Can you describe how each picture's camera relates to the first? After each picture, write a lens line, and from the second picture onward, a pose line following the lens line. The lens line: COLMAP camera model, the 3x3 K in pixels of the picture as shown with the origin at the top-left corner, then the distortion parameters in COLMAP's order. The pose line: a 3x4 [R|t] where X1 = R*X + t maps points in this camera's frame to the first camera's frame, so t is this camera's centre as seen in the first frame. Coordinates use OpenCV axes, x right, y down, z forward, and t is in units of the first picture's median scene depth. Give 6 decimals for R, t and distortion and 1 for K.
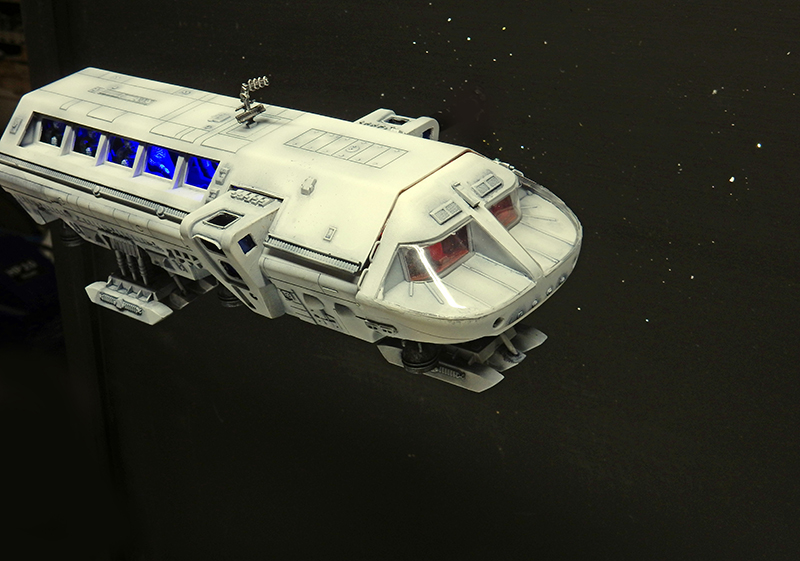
lens RADIAL K [[1129.0, 0, 397.7], [0, 1129.0, 280.1], [0, 0, 1]] dist [-0.005900, 0.000000]
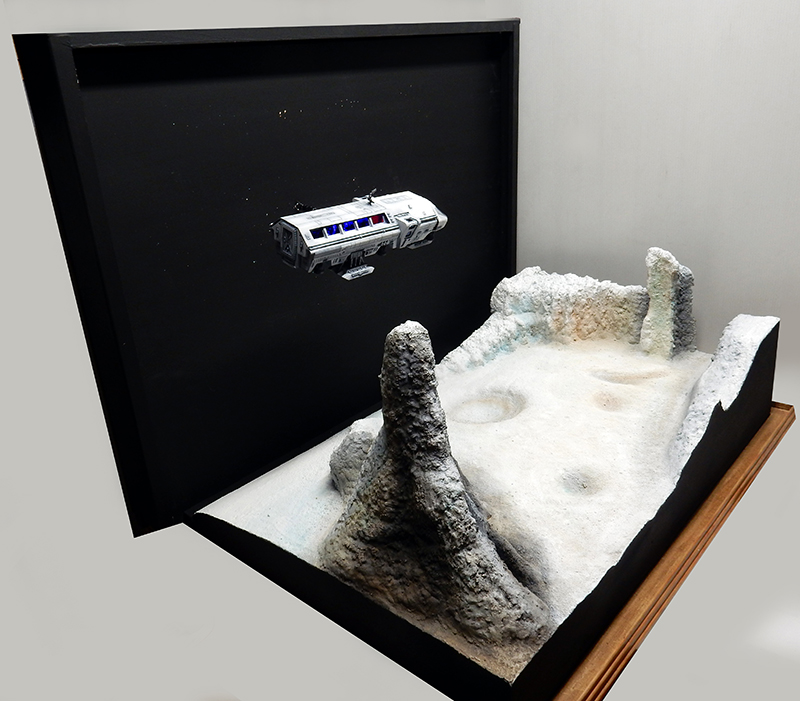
lens RADIAL K [[684.4, 0, 405.7], [0, 684.4, 354.1], [0, 0, 1]] dist [-0.007887, -0.001208]
pose [[0.084203, -0.403930, 0.910906, -2.221281], [0.389748, 0.854676, 0.342967, -0.422020], [-0.917064, 0.326145, 0.229397, 0.554532]]
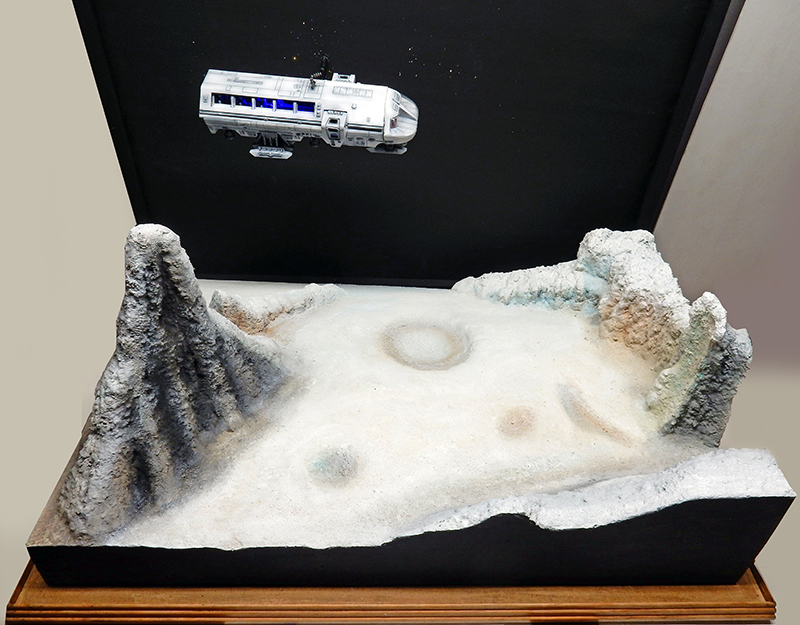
lens RADIAL K [[611.6, 0, 418.7], [0, 611.6, 313.2], [0, 0, 1]] dist [-0.003162, -0.003643]
pose [[0.782479, -0.367861, 0.502400, -0.984743], [0.153722, 0.895986, 0.416628, -0.237330], [-0.603404, -0.248772, 0.757638, -0.638305]]
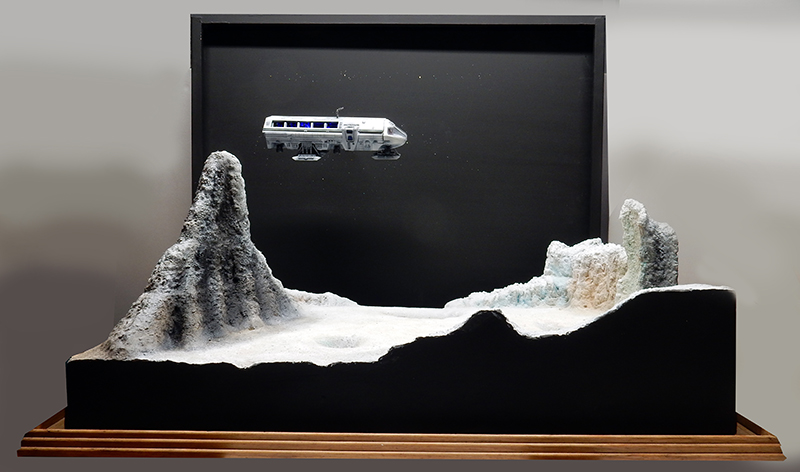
lens RADIAL K [[592.1, 0, 401.9], [0, 592.1, 203.7], [0, 0, 1]] dist [0.001426, -0.003546]
pose [[0.802772, -0.006844, 0.596247, -1.424449], [0.191130, 0.950128, -0.246426, 0.894266], [-0.564825, 0.311784, 0.764044, -0.995746]]
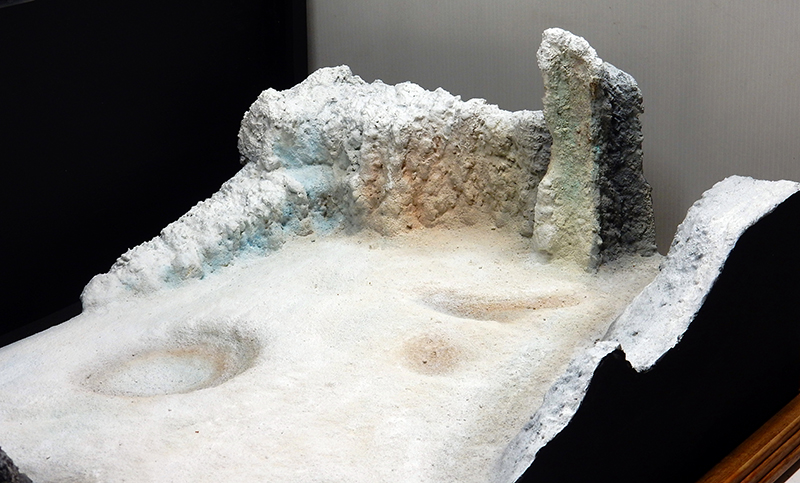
lens RADIAL K [[1645.8, 0, 394.0], [0, 1645.8, 187.7], [0, 0, 1]] dist [-0.031789, 0.000000]
pose [[0.026764, -0.342849, 0.939009, -2.463976], [0.346180, 0.884400, 0.313043, -0.267157], [-0.937786, 0.316688, 0.142357, 0.078680]]
